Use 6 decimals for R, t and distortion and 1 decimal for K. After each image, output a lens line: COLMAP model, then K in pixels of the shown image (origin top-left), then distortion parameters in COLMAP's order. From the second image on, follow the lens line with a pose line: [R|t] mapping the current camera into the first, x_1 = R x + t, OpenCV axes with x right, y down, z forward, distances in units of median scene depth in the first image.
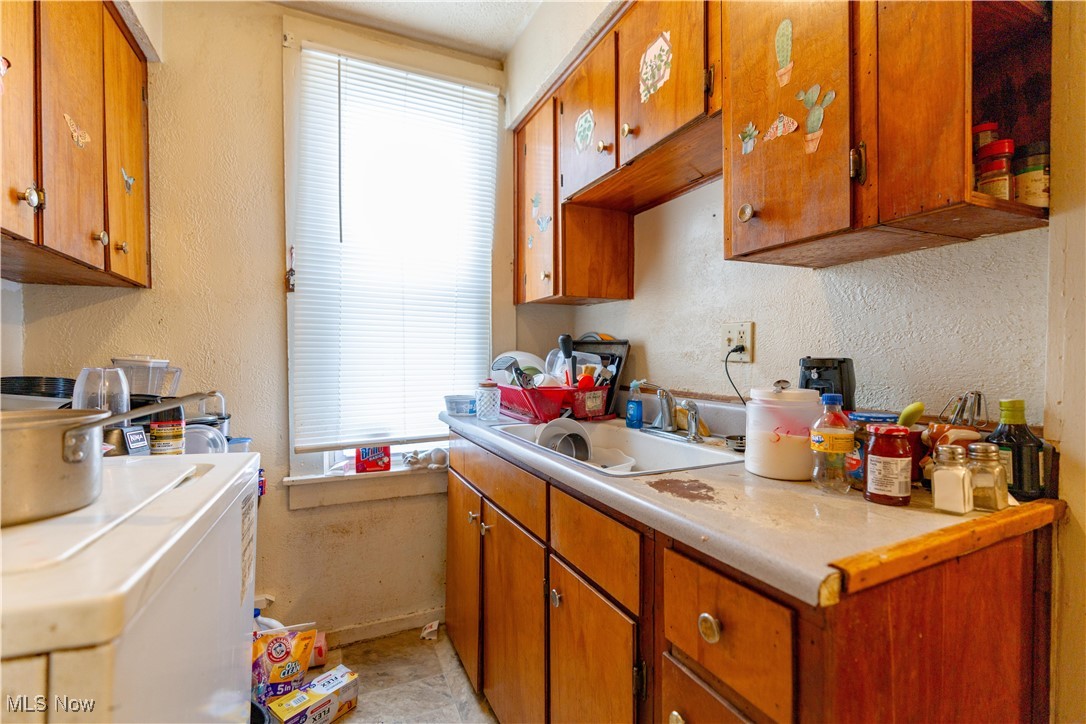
lens RADIAL K [[483.8, 0, 543.0], [0, 483.8, 362.0], [0, 0, 1]] dist [-0.001064, 0.001670]
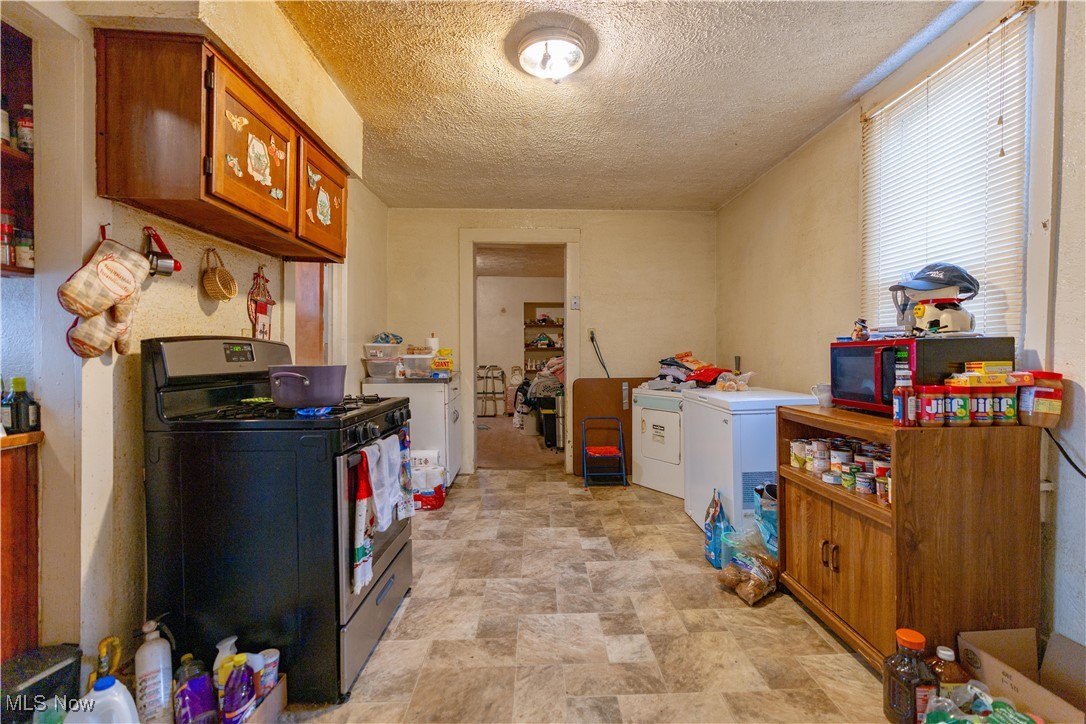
lens RADIAL K [[483.8, 0, 543.0], [0, 483.8, 362.0], [0, 0, 1]] dist [-0.001064, 0.001670]
pose [[0.393733, -0.005456, 0.919209, 0.060362], [-0.007158, 0.999934, 0.009001, -0.002098], [-0.919197, -0.010123, 0.393668, -0.618361]]
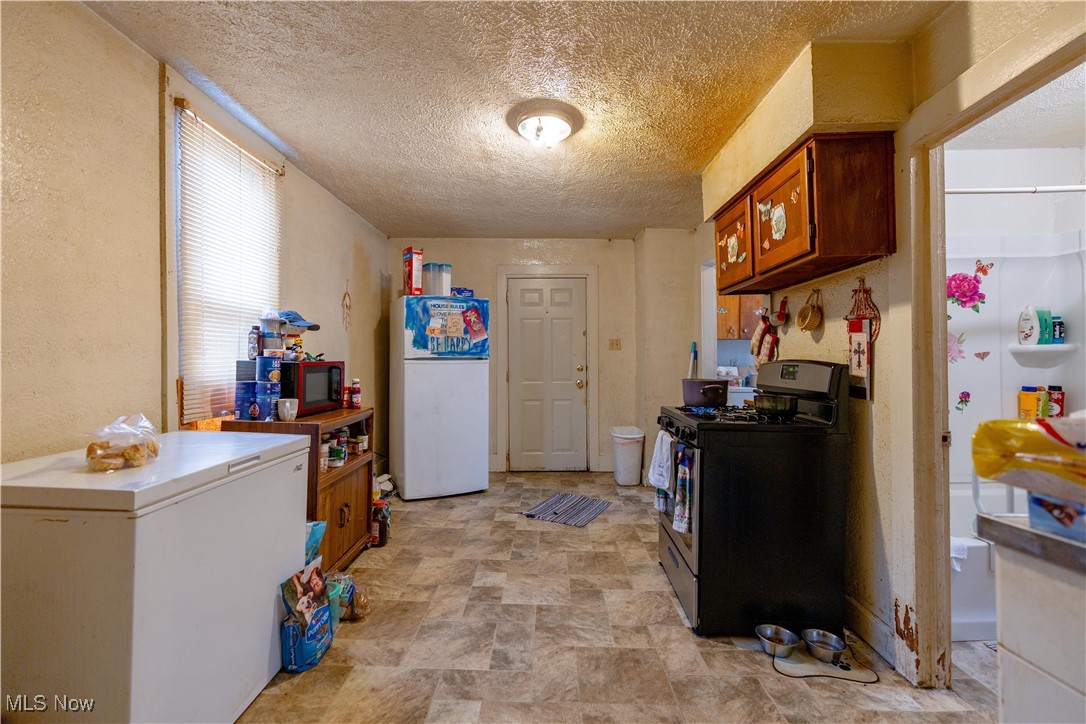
lens RADIAL K [[483.8, 0, 543.0], [0, 483.8, 362.0], [0, 0, 1]] dist [-0.001064, 0.001670]
pose [[-0.419062, 0.011356, -0.907886, 2.323805], [0.003944, 0.999935, 0.010687, -0.055181], [0.907949, 0.000898, -0.419080, 0.369066]]
